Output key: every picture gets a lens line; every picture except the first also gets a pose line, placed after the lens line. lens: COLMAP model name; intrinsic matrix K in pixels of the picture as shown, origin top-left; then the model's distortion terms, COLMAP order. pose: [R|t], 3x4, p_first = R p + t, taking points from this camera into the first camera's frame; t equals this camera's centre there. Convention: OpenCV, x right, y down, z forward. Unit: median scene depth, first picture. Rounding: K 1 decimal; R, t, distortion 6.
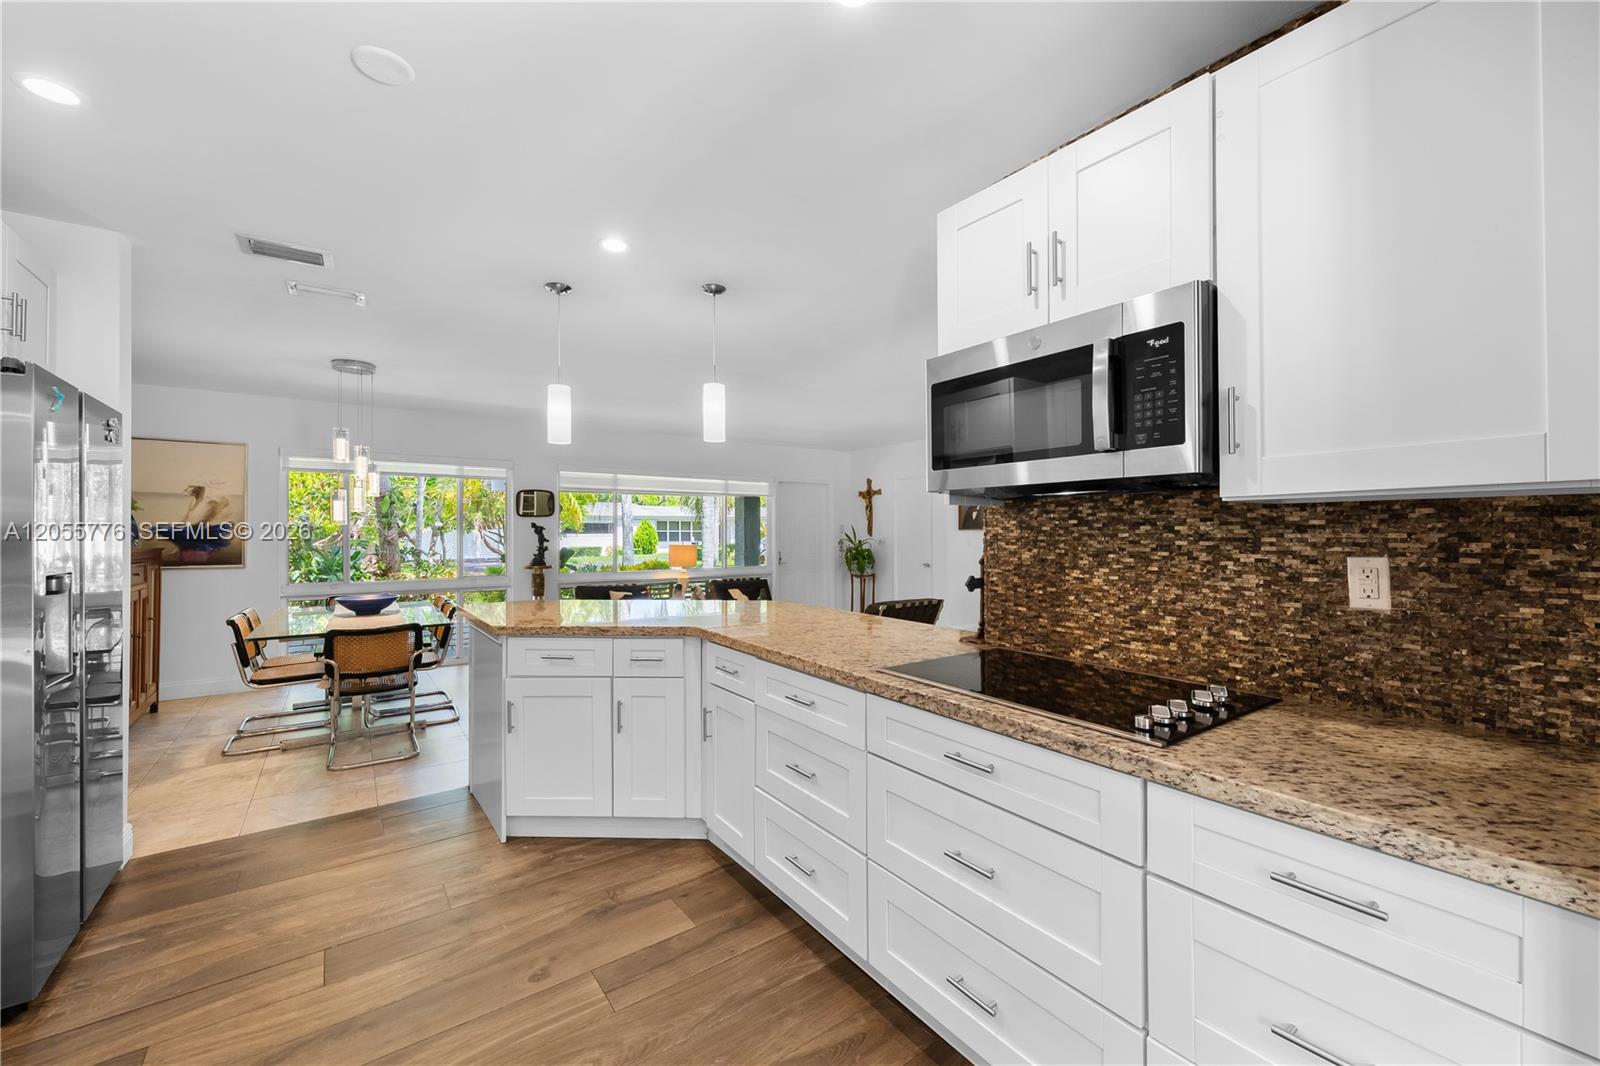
lens RADIAL K [[634.7, 0, 803.9], [0, 634.7, 534.7], [0, 0, 1]] dist [0.000190, -0.000304]
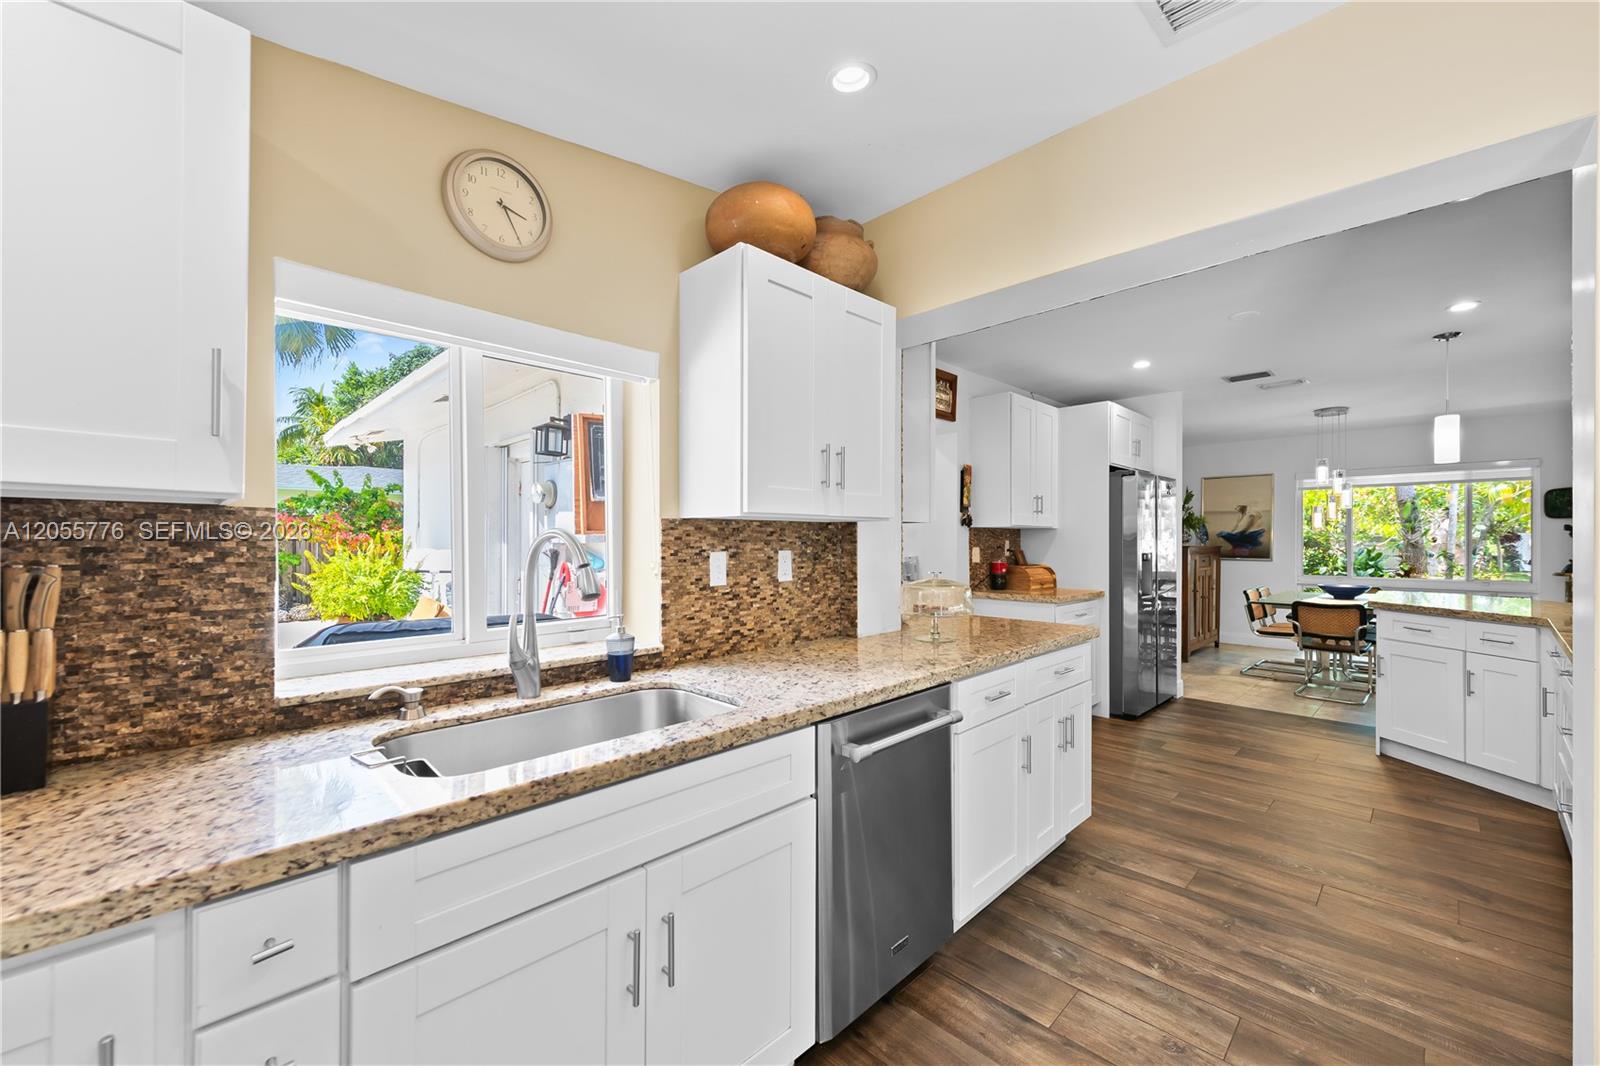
lens RADIAL K [[636.4, 0, 815.4], [0, 636.4, 536.9], [0, 0, 1]] dist [0.005227, 0.000009]
pose [[0.150678, -0.001621, -0.988582, 0.445238], [-0.001840, 0.999996, -0.001920, 0.003268], [0.988581, 0.002108, 0.150674, -0.267288]]
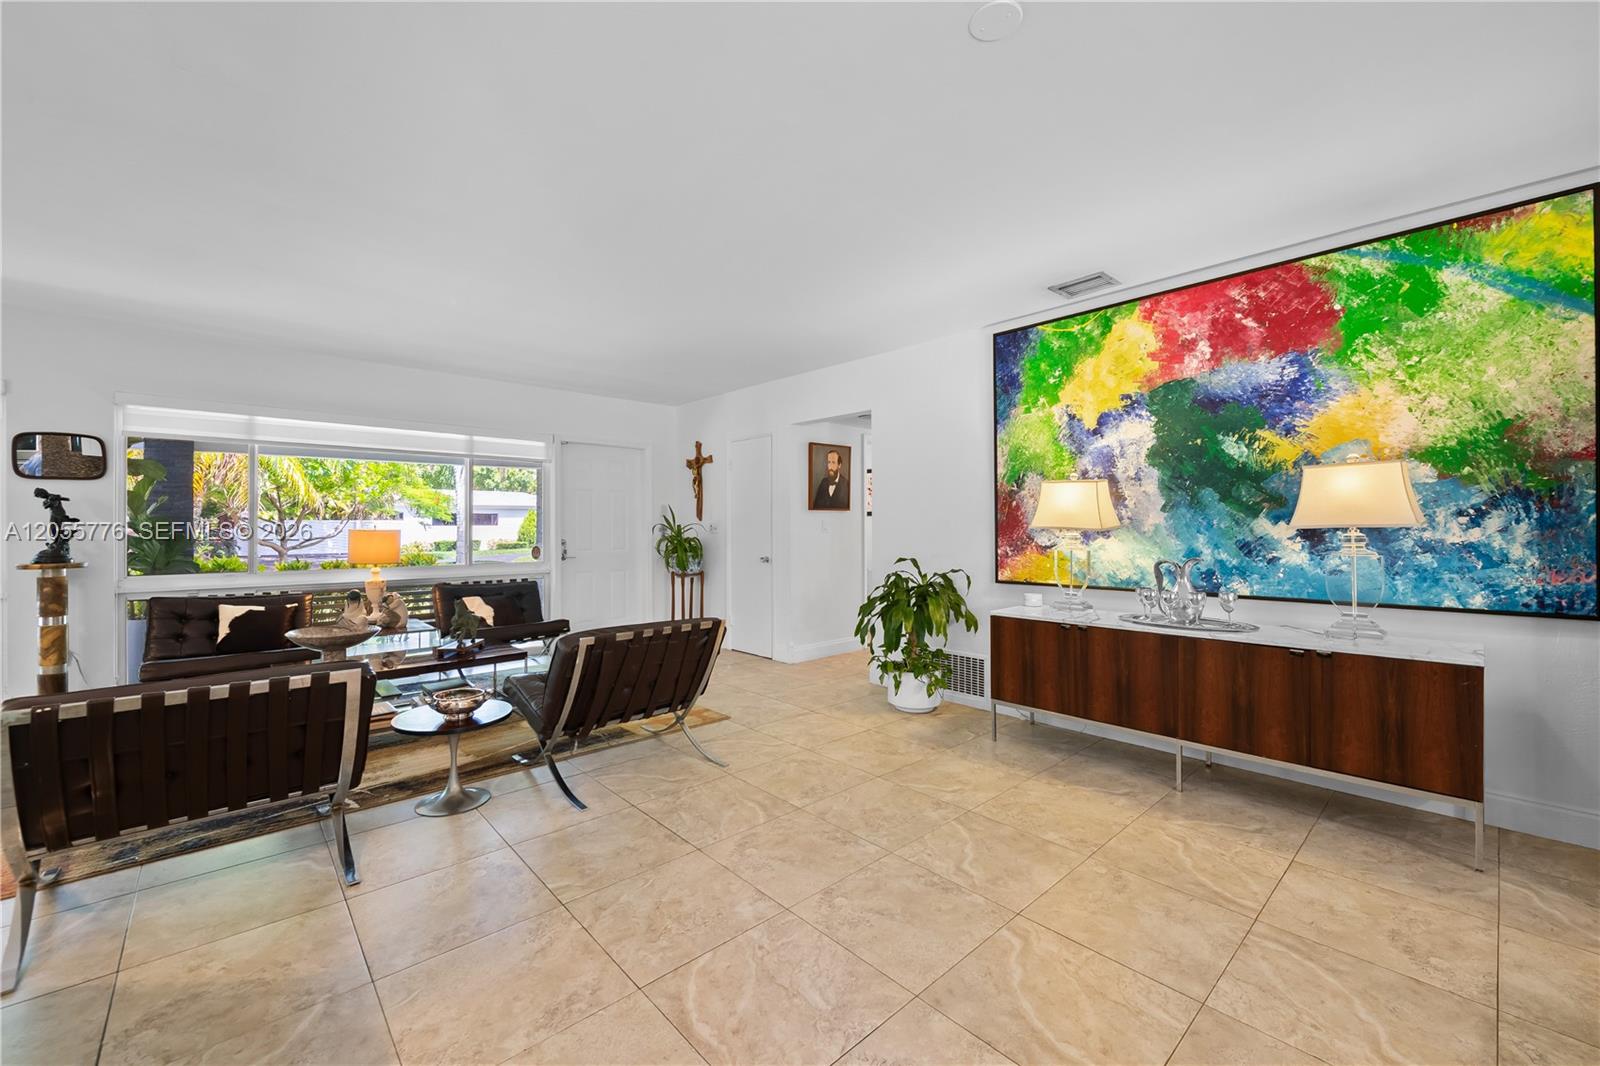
lens RADIAL K [[628.9, 0, 807.3], [0, 628.9, 530.2], [0, 0, 1]] dist [-0.008855, -0.000245]
pose [[0.992554, 0.000770, 0.121804, 0.278018], [-0.000954, 0.999998, 0.001447, 0.025118], [-0.121803, -0.001552, 0.992553, 0.530335]]
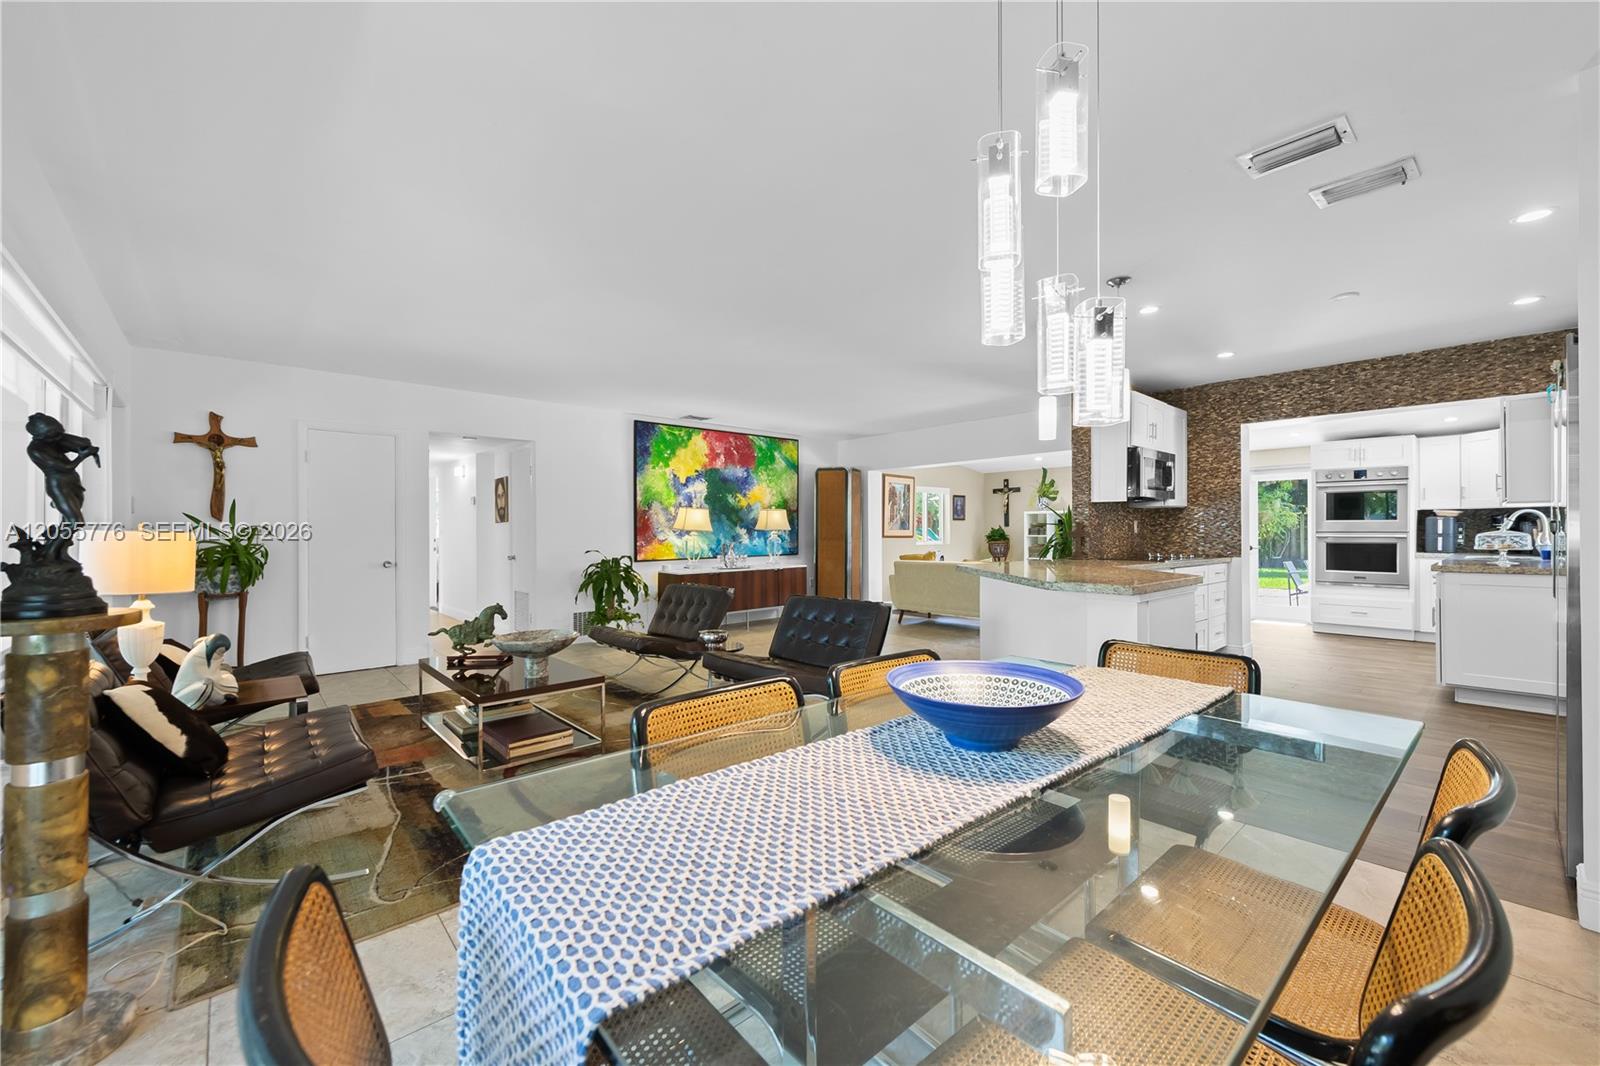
lens RADIAL K [[634.7, 0, 803.9], [0, 634.7, 534.7], [0, 0, 1]] dist [0.000190, -0.000304]
pose [[-0.105118, -0.000076, 0.994460, -0.956613], [0.008154, 0.999966, 0.000938, 0.034953], [-0.994426, 0.008208, -0.105114, 1.128997]]
